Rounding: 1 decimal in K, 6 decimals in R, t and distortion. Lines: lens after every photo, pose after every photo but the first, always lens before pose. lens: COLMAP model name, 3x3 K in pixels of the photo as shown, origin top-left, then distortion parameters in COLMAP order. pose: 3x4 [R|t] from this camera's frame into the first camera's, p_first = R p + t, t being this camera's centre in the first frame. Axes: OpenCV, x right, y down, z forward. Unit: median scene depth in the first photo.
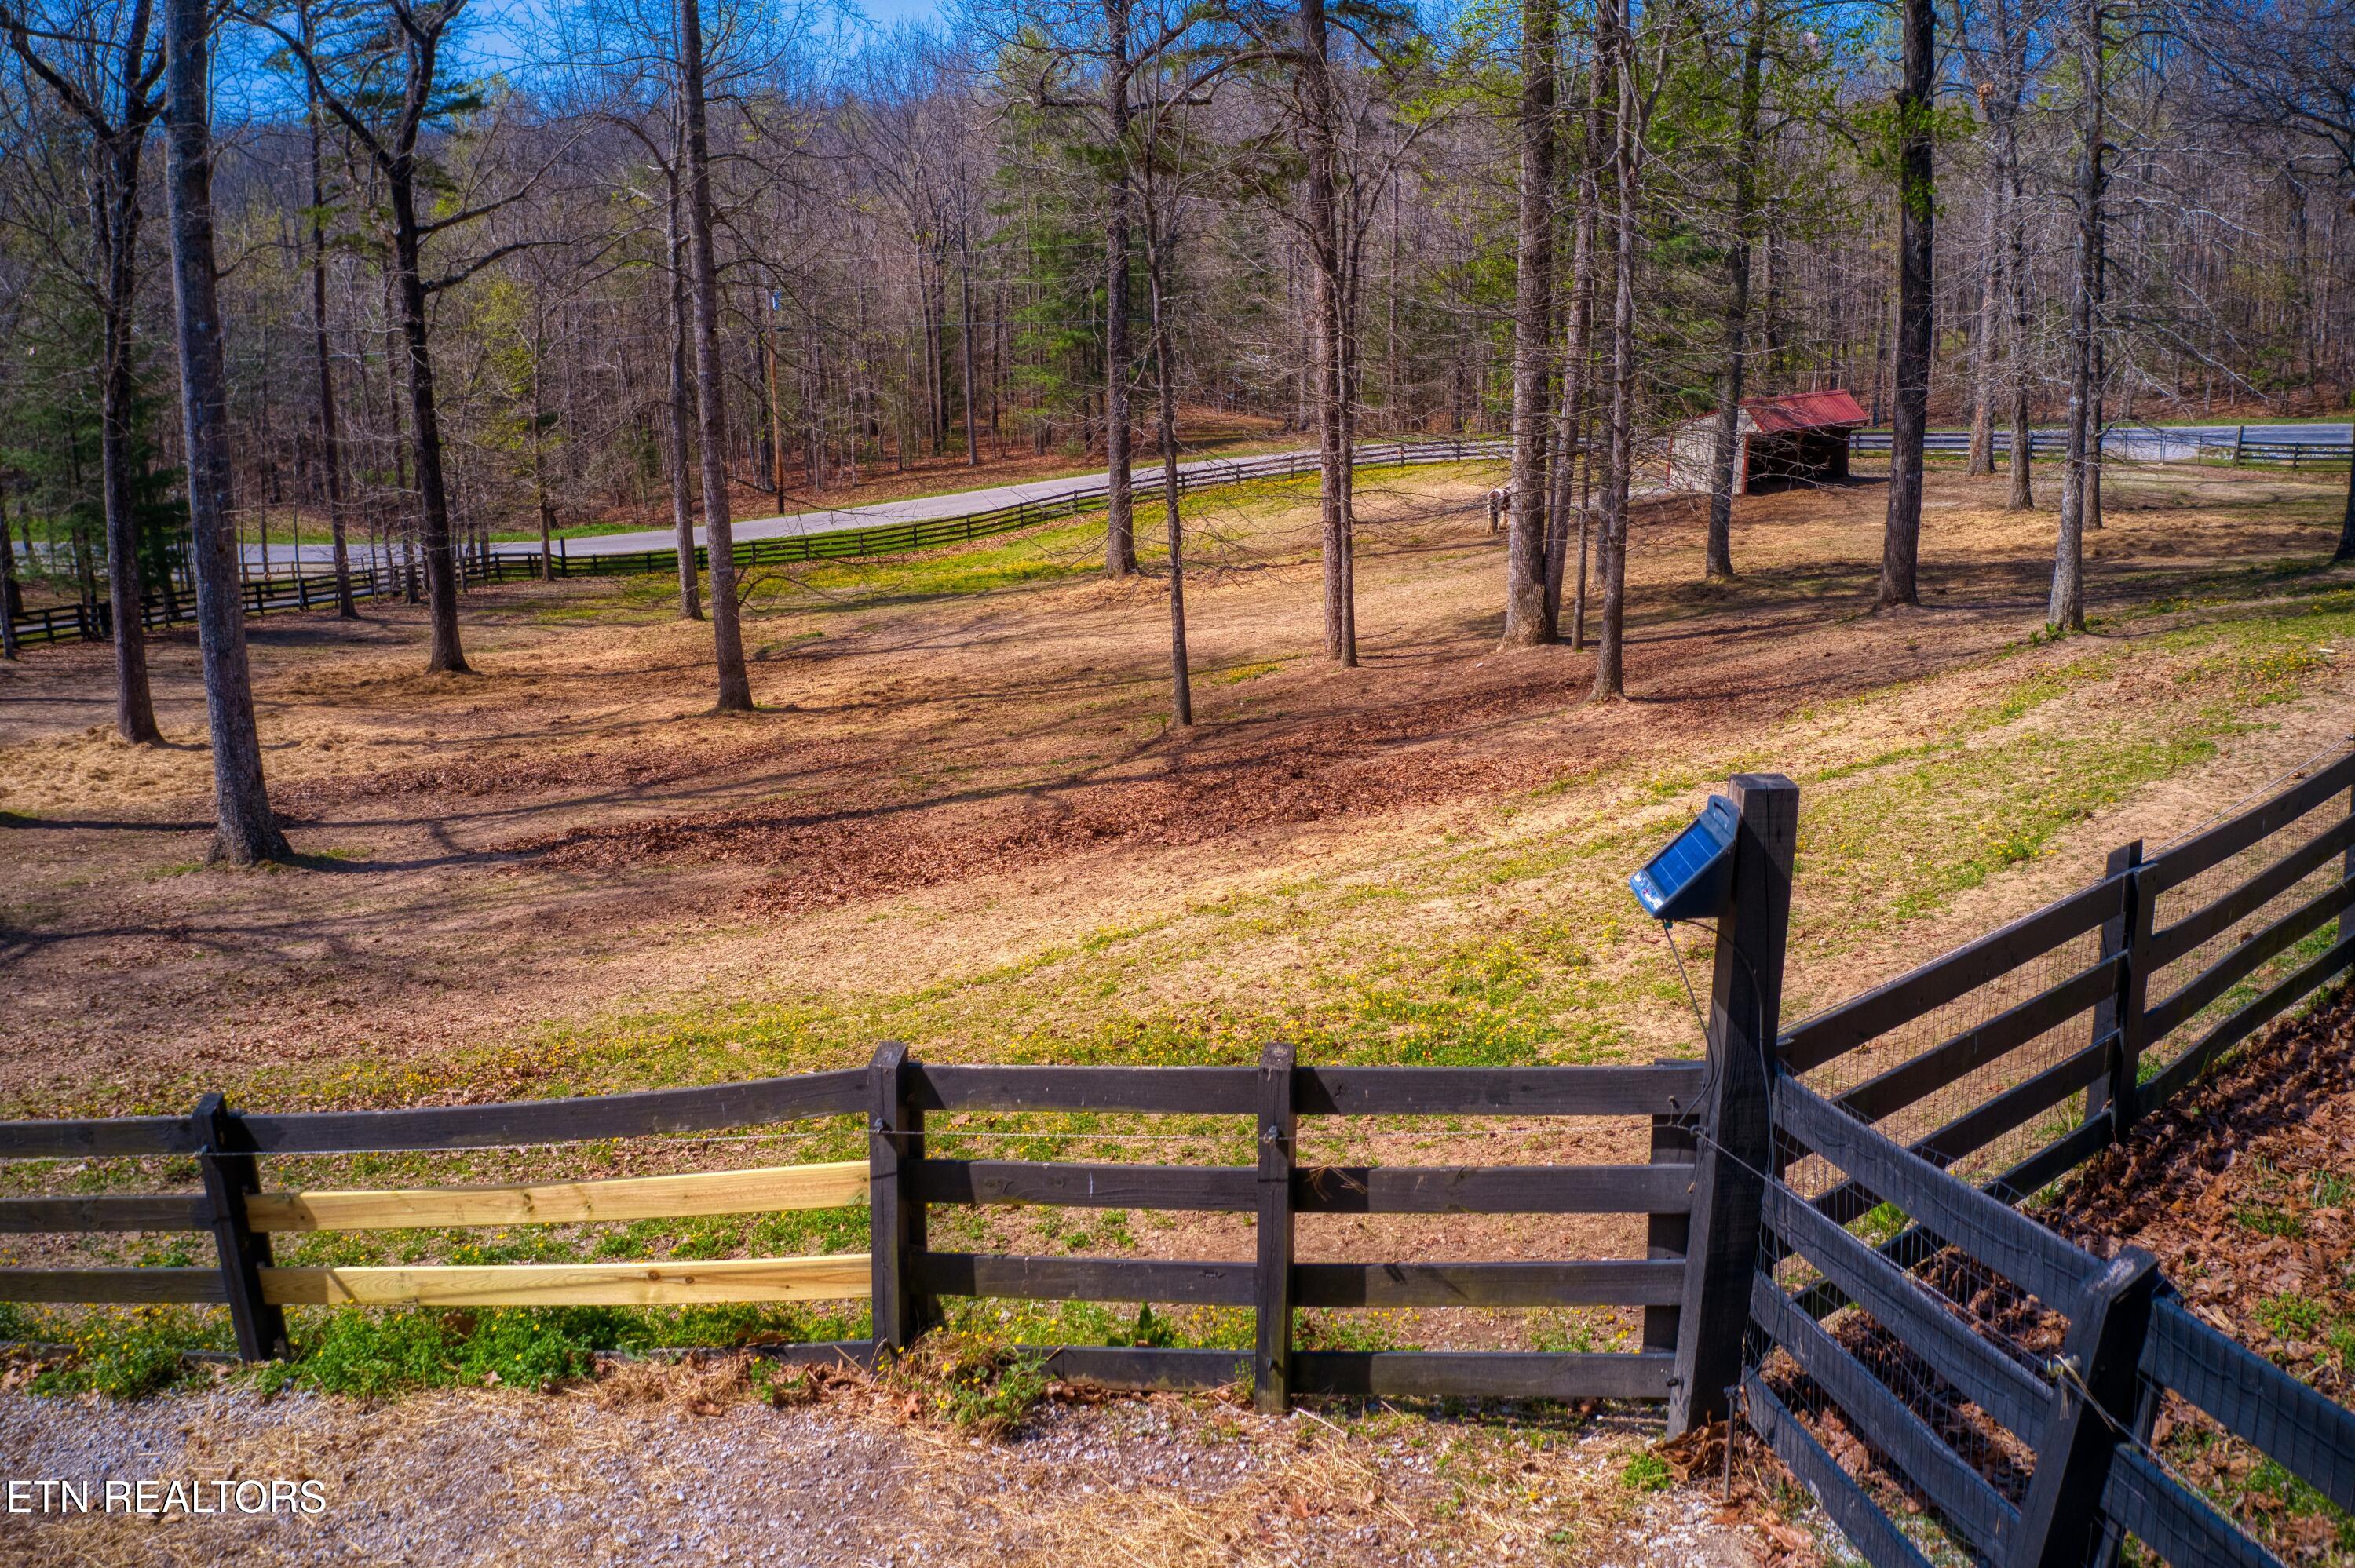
lens RADIAL K [[1858.1, 0, 1175.3], [0, 1858.1, 758.9], [0, 0, 1]] dist [-0.196152, 0.025576]
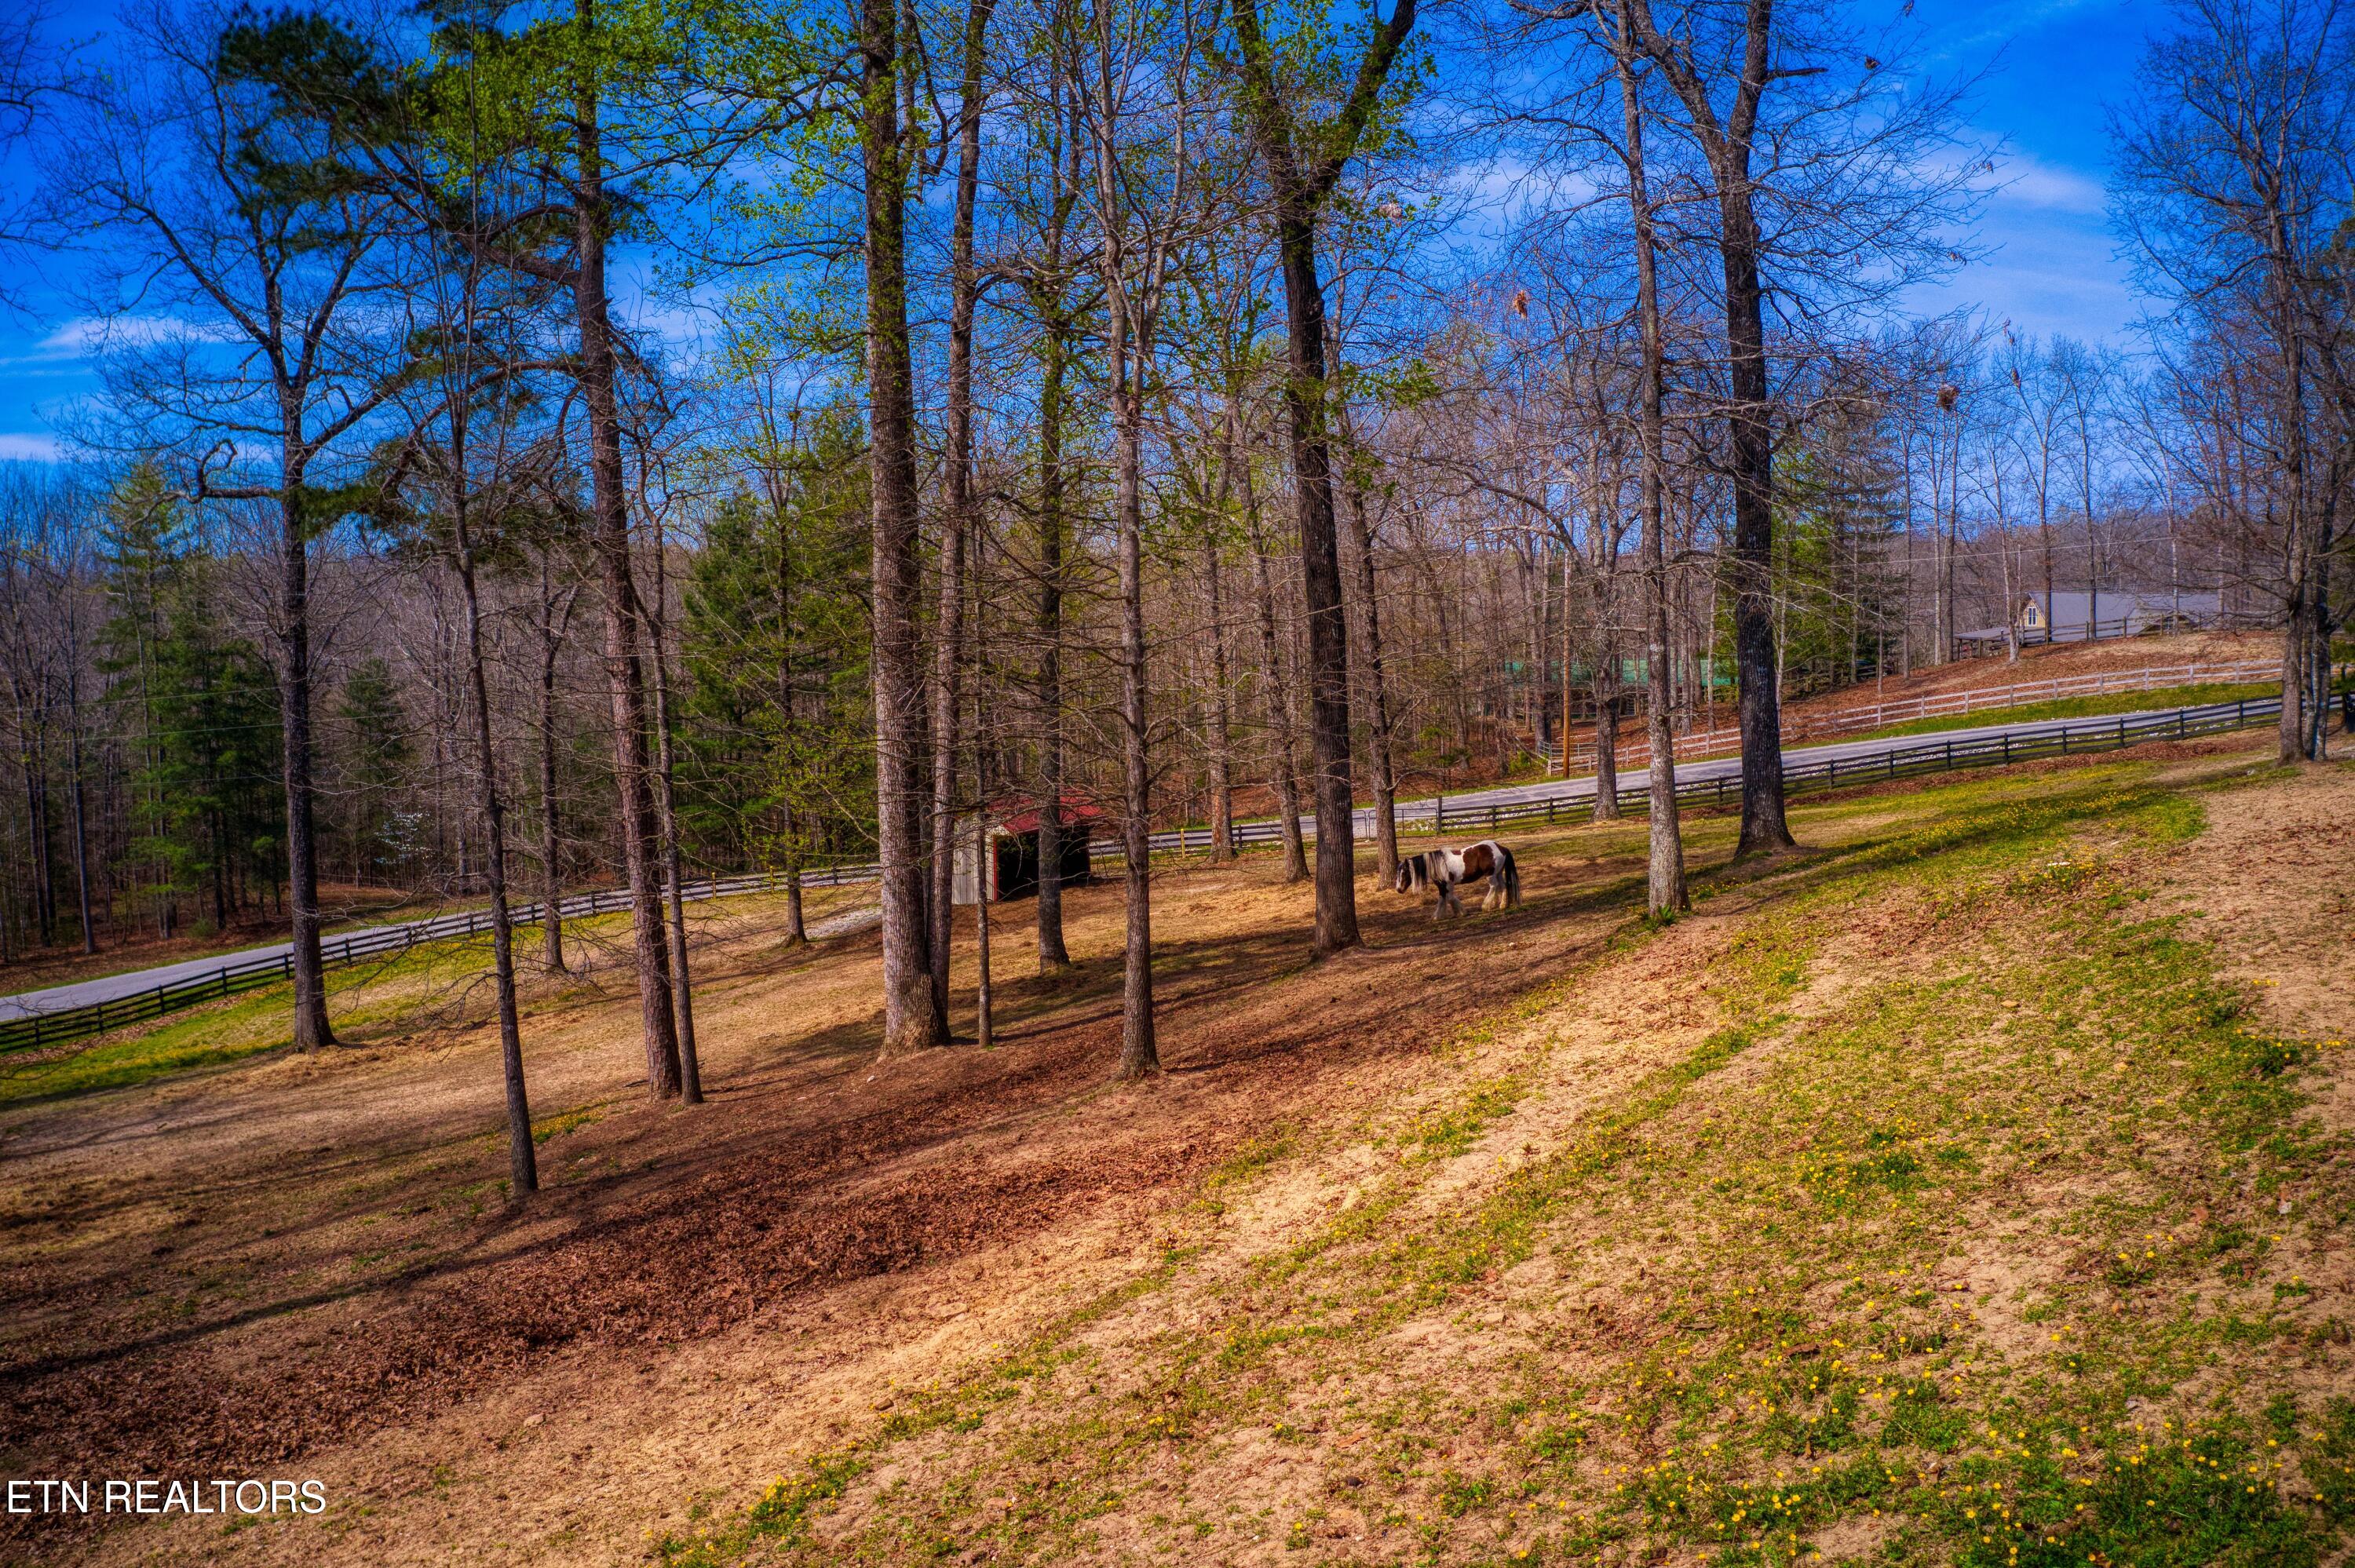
lens RADIAL K [[1858.1, 0, 1175.3], [0, 1858.1, 758.9], [0, 0, 1]] dist [-0.196152, 0.025576]
pose [[0.887653, -0.035023, 0.459179, -0.092276], [0.149995, 0.964719, -0.216378, 0.008996], [-0.435401, 0.260943, 0.861589, 0.247466]]
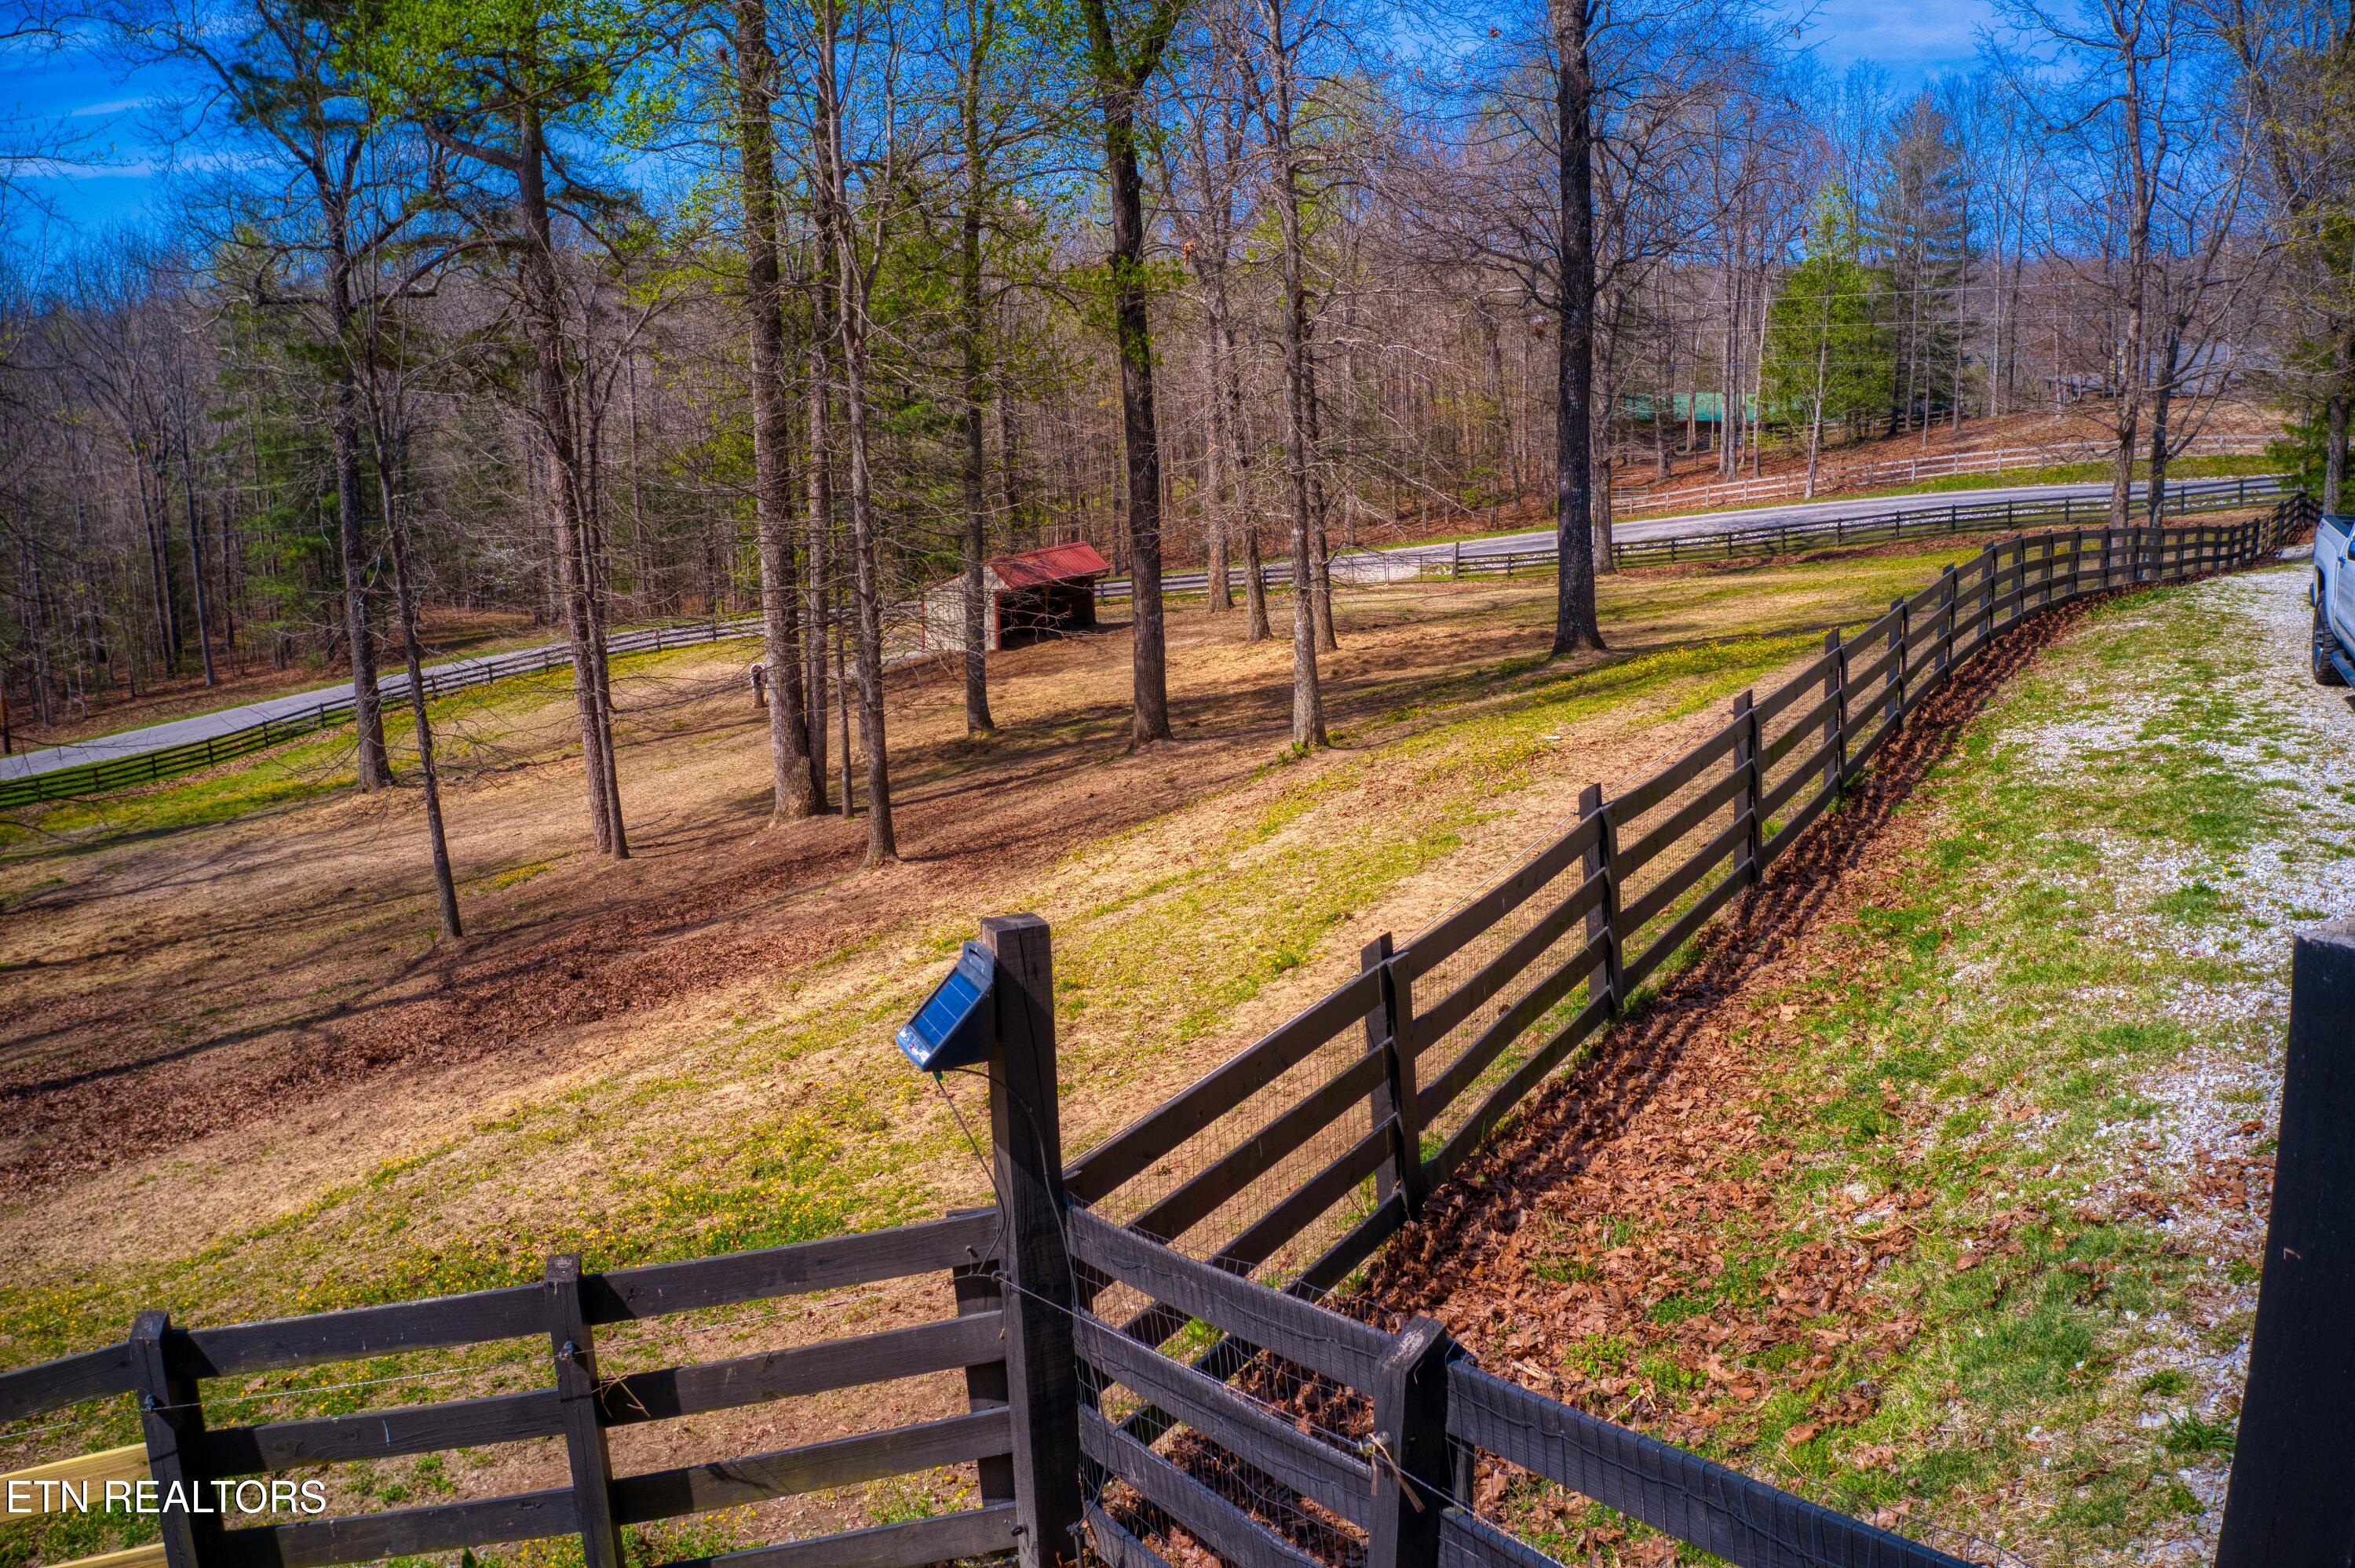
lens RADIAL K [[1858.1, 0, 1175.3], [0, 1858.1, 758.9], [0, 0, 1]] dist [-0.196152, 0.025576]
pose [[0.920890, -0.089320, 0.379451, 0.003763], [0.124469, 0.989816, -0.069079, 0.000805], [-0.369416, 0.110844, 0.922630, 0.000823]]
